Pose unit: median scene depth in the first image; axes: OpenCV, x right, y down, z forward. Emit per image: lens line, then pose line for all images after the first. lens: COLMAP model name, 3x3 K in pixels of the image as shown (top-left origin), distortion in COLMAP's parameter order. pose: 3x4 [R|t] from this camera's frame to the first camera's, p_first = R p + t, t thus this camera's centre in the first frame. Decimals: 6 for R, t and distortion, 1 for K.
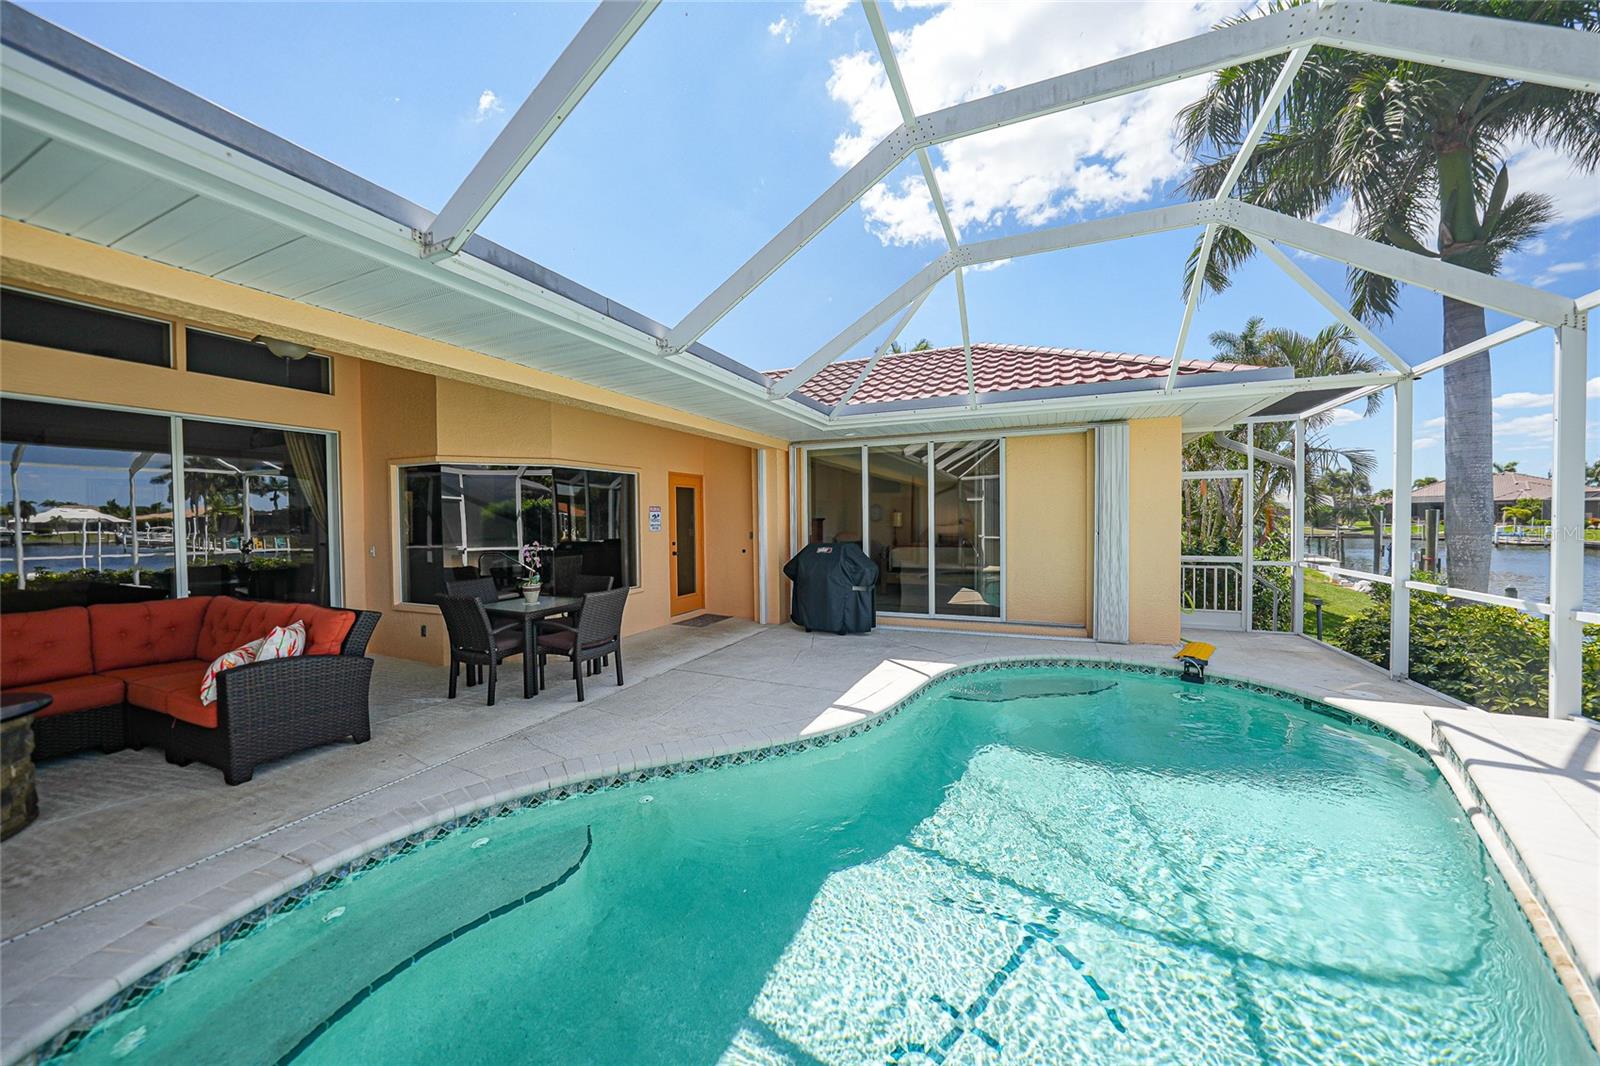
lens RADIAL K [[557.1, 0, 816.8], [0, 557.1, 536.6], [0, 0, 1]] dist [-0.020901, 0.004626]
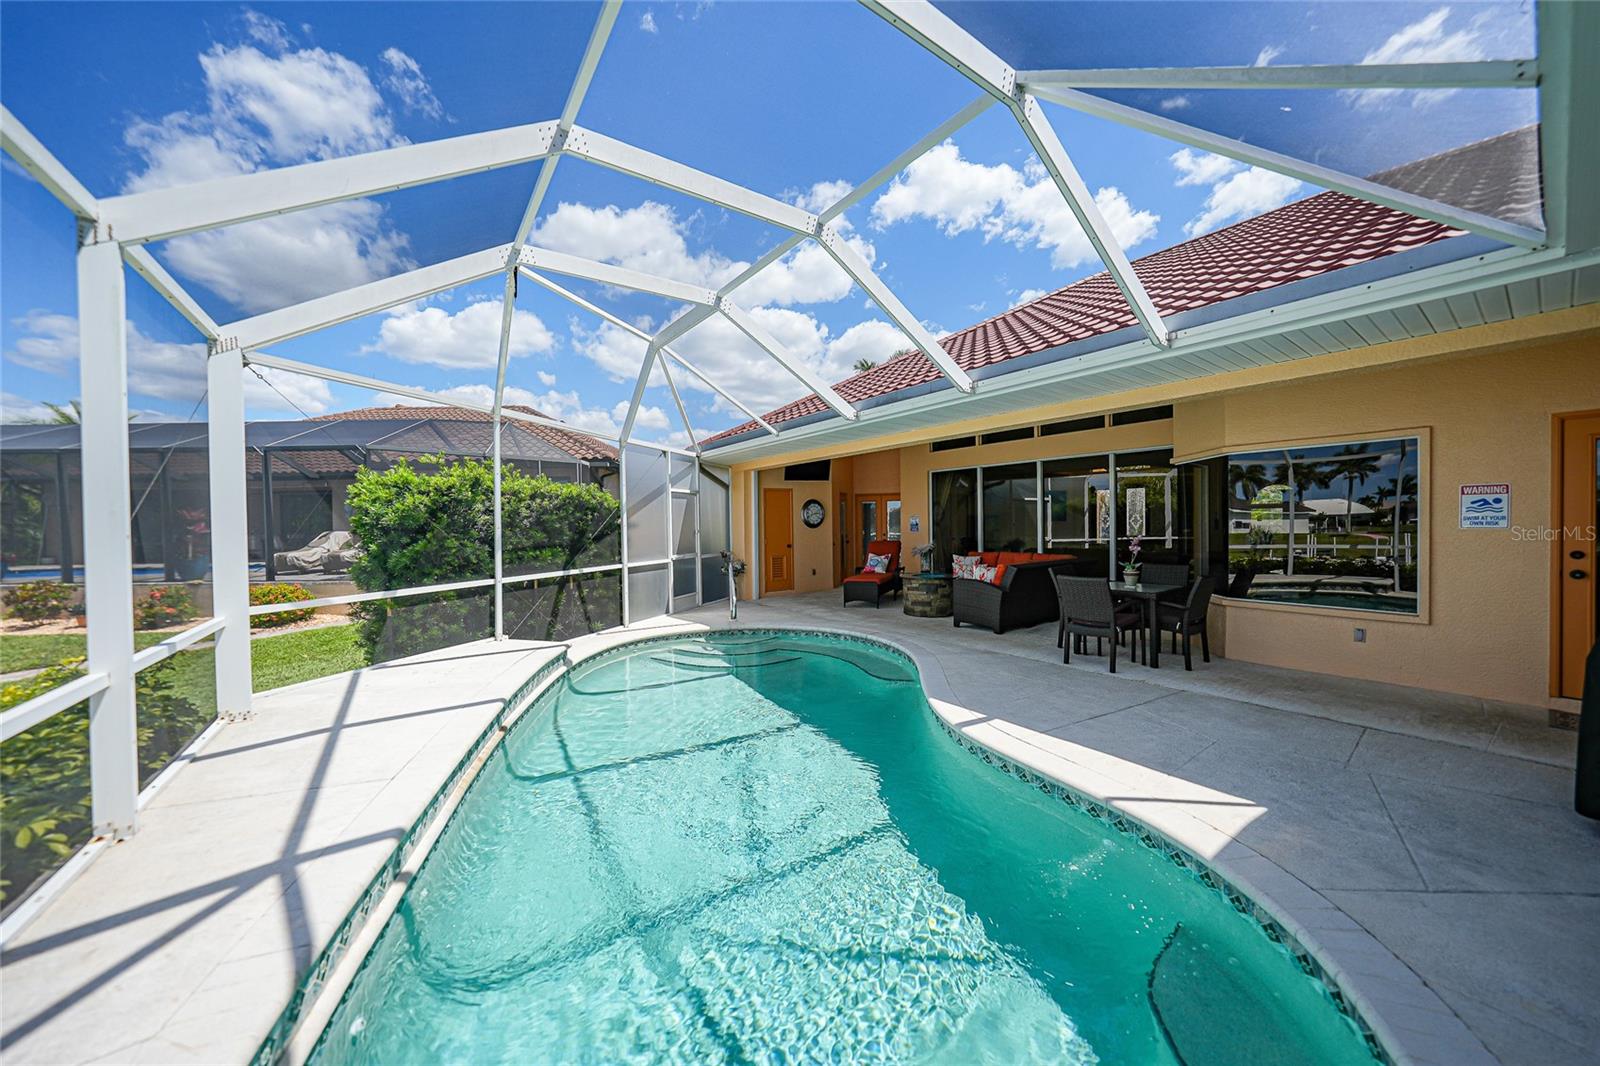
lens RADIAL K [[557.1, 0, 800.1], [0, 557.1, 533.8], [0, 0, 1]] dist [-0.020901, 0.004626]
pose [[-0.531502, 0.032736, -0.846424, 0.806546], [-0.004636, 0.999126, 0.041554, -0.035677], [0.847045, 0.026010, -0.530885, 0.998393]]
